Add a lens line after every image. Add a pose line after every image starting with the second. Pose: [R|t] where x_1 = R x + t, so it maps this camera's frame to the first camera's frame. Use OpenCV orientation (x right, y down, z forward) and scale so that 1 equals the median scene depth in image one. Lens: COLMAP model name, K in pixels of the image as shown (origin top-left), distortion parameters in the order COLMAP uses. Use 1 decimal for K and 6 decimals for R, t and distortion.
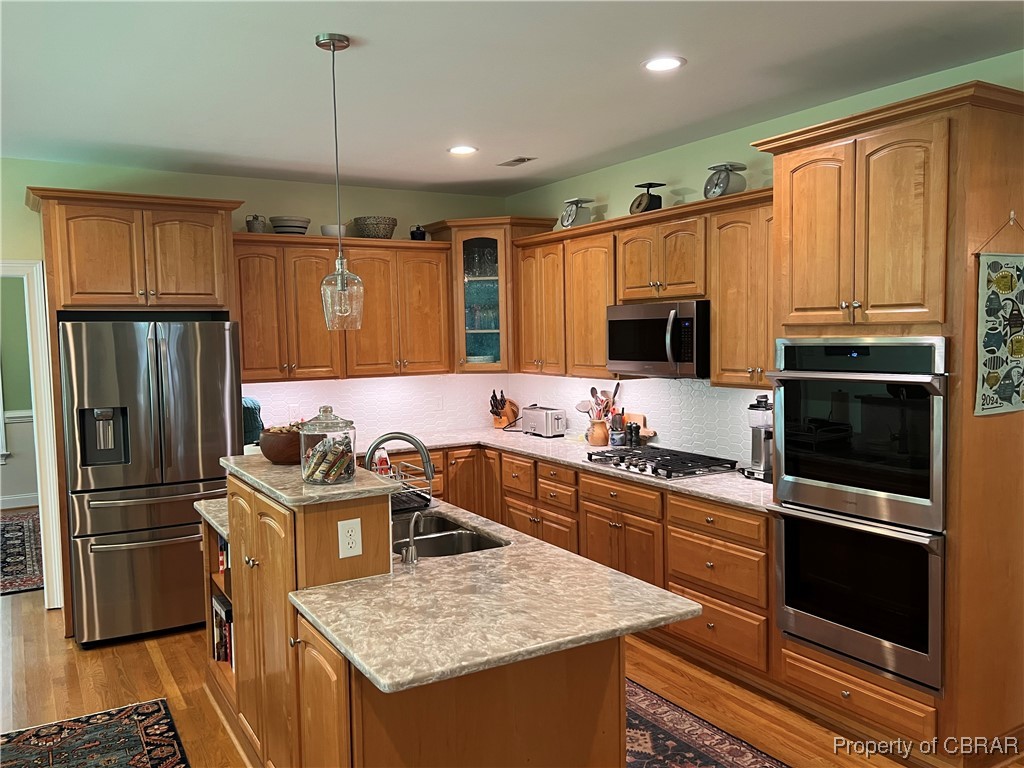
lens RADIAL K [[830.3, 0, 511.2], [0, 830.3, 384.7], [0, 0, 1]] dist [0.008664, 0.007532]
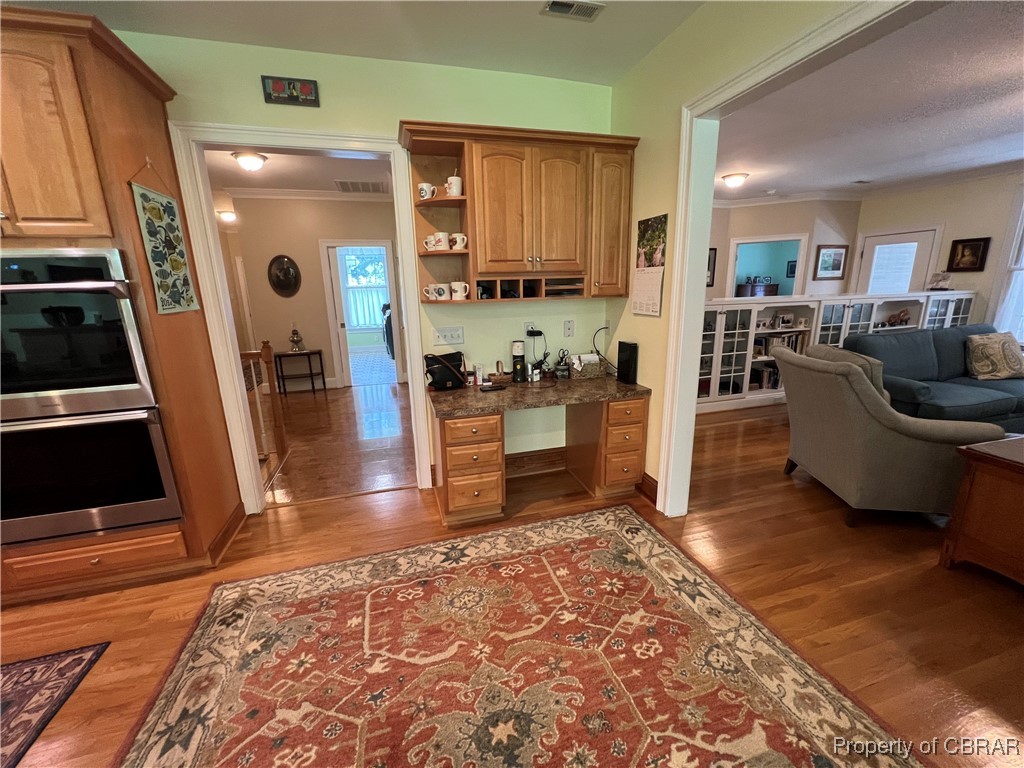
lens RADIAL K [[411.1, 0, 508.7], [0, 411.1, 385.7], [0, 0, 1]] dist [-0.002576, -0.000514]
pose [[0.255444, -0.215861, 0.942418, 0.060344], [0.088459, 0.975887, 0.199550, 0.066641], [-0.962769, 0.032391, 0.268379, 0.293046]]
